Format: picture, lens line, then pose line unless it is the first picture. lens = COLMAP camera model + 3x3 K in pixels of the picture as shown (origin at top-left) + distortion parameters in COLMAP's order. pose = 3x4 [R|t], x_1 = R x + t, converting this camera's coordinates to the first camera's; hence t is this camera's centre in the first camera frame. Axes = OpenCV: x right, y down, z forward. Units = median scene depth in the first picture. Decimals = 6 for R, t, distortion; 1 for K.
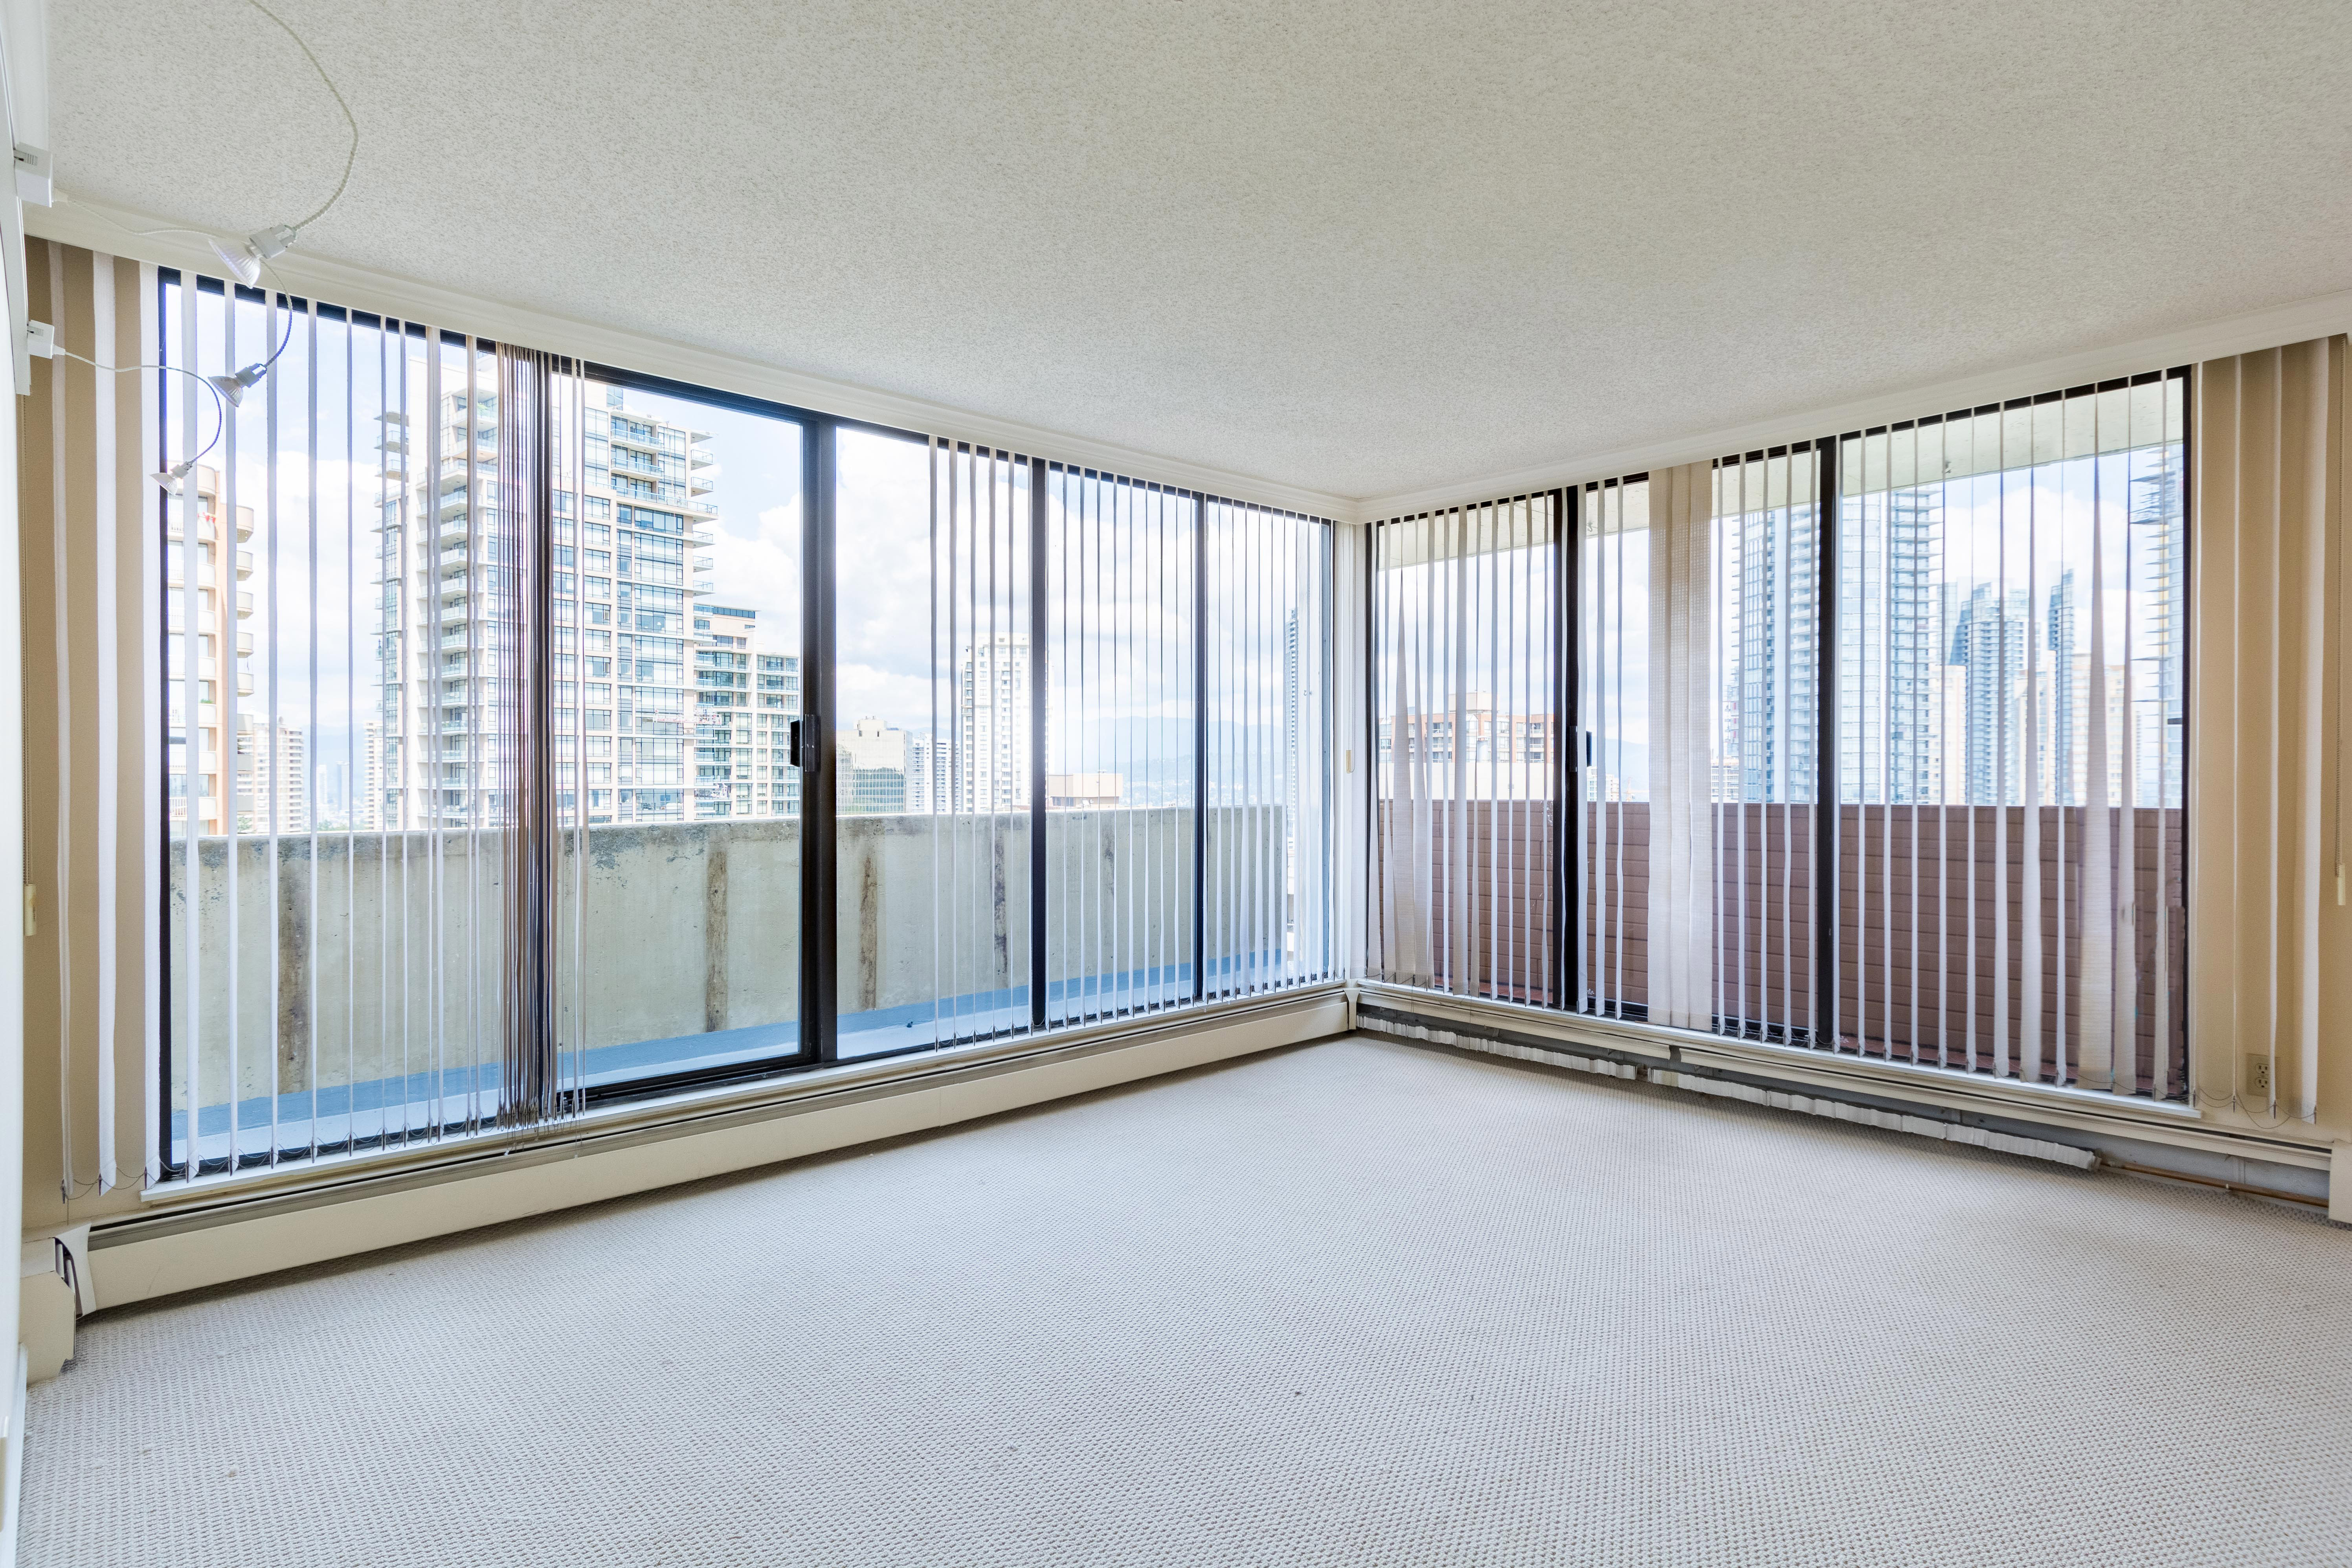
lens RADIAL K [[1231.7, 0, 1172.6], [0, 1231.7, 773.5], [0, 0, 1]] dist [0.000306, 0.000111]
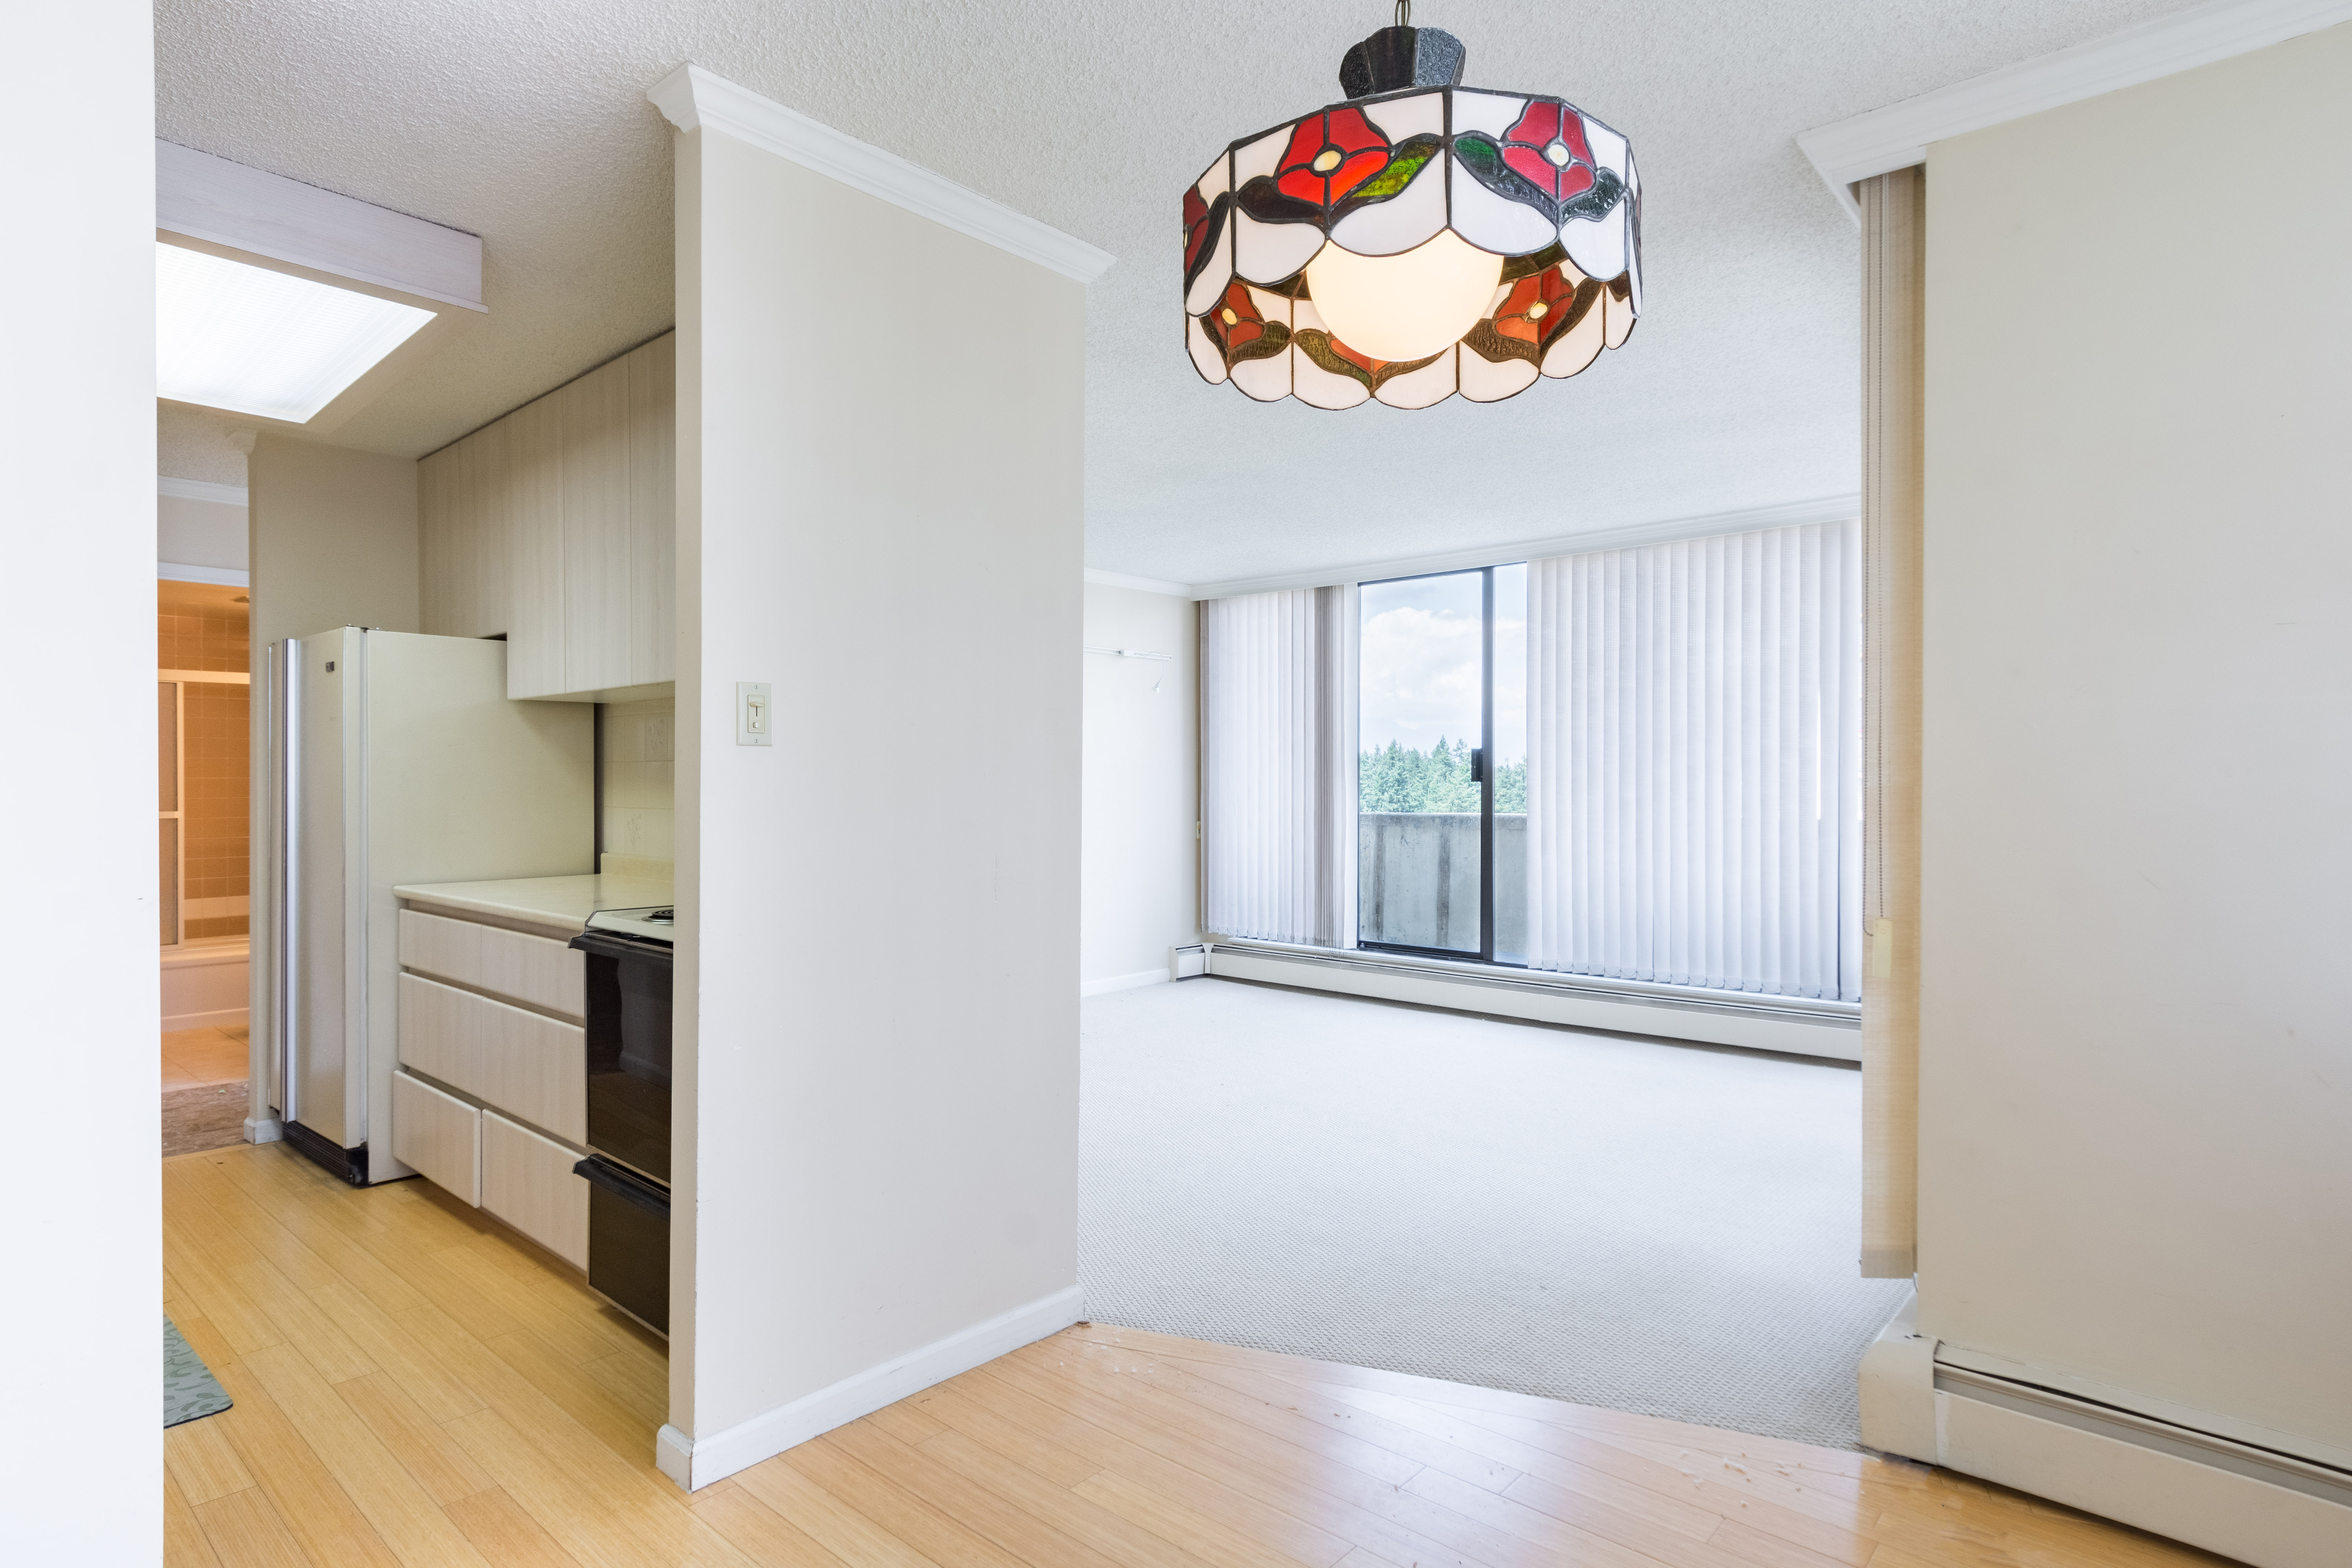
lens RADIAL K [[1231.6, 0, 1172.6], [0, 1231.6, 773.5], [0, 0, 1]] dist [0.000306, 0.000111]
pose [[0.152150, 0.005520, -0.988342, 1.318560], [-0.000594, 0.999985, 0.005494, -0.030218], [0.988357, -0.000249, 0.152151, 0.321536]]
